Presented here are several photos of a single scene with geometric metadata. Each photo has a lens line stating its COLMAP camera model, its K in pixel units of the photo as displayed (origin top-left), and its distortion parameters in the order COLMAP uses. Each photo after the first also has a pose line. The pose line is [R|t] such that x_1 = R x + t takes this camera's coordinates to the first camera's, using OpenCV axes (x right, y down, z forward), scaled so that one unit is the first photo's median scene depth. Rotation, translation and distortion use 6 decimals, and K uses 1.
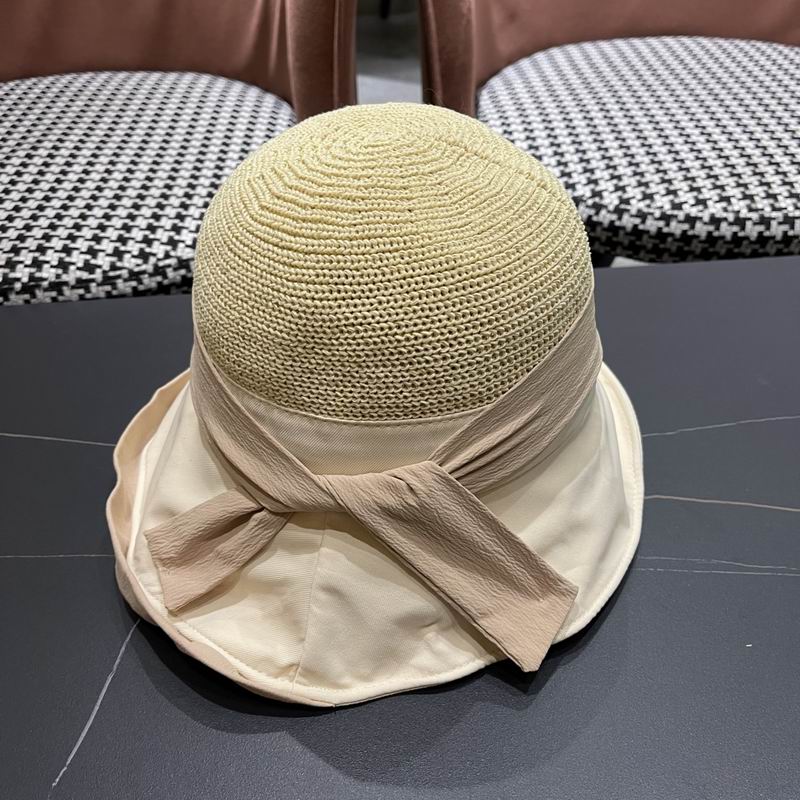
lens RADIAL K [[838.4, 0, 397.3], [0, 838.4, 417.0], [0, 0, 1]] dist [0.014698, 0.000000]
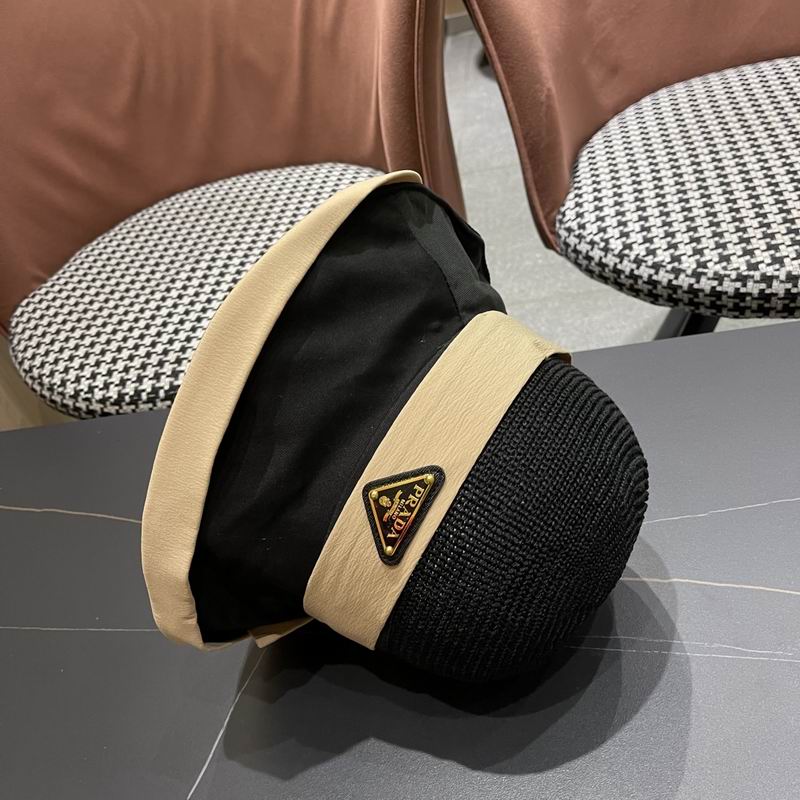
lens RADIAL K [[838.4, 0, 399.9], [0, 838.4, 411.7], [0, 0, 1]] dist [0.014698, 0.000000]
pose [[0.964779, -0.055063, -0.257233, 0.167084], [0.060019, 0.998132, 0.011448, -0.108567], [0.256122, -0.026484, 0.966281, -0.114355]]
